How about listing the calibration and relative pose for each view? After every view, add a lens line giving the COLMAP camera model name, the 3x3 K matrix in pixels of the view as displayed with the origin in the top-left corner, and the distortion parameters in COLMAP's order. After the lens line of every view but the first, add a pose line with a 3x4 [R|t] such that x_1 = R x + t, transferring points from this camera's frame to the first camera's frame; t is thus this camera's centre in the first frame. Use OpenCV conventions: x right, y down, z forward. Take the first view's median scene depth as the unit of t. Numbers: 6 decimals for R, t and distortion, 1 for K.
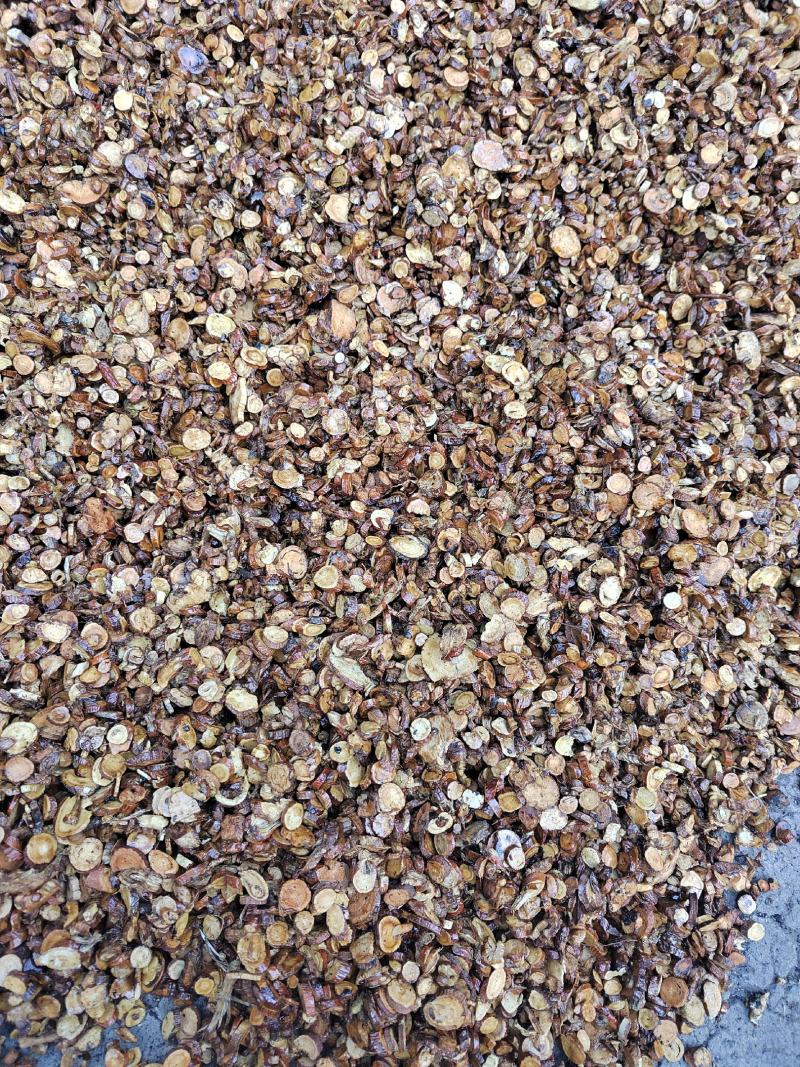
lens RADIAL K [[699.5, 0, 400.0], [0, 699.5, 533.5], [0, 0, 1]] dist [0.043417, -0.053942]
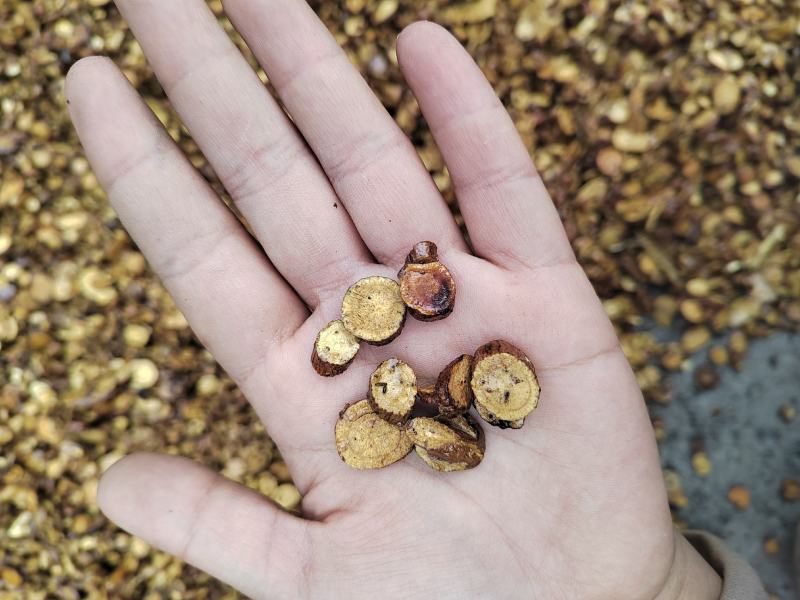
lens RADIAL K [[524.5, 0, 400.0], [0, 524.5, 300.0], [0, 0, 1]] dist [0.043417, -0.053942]
pose [[0.345897, -0.938273, -0.000128, -0.400982], [0.933624, 0.344170, 0.099464, 0.108303], [-0.093280, -0.034524, 0.995041, 0.041453]]
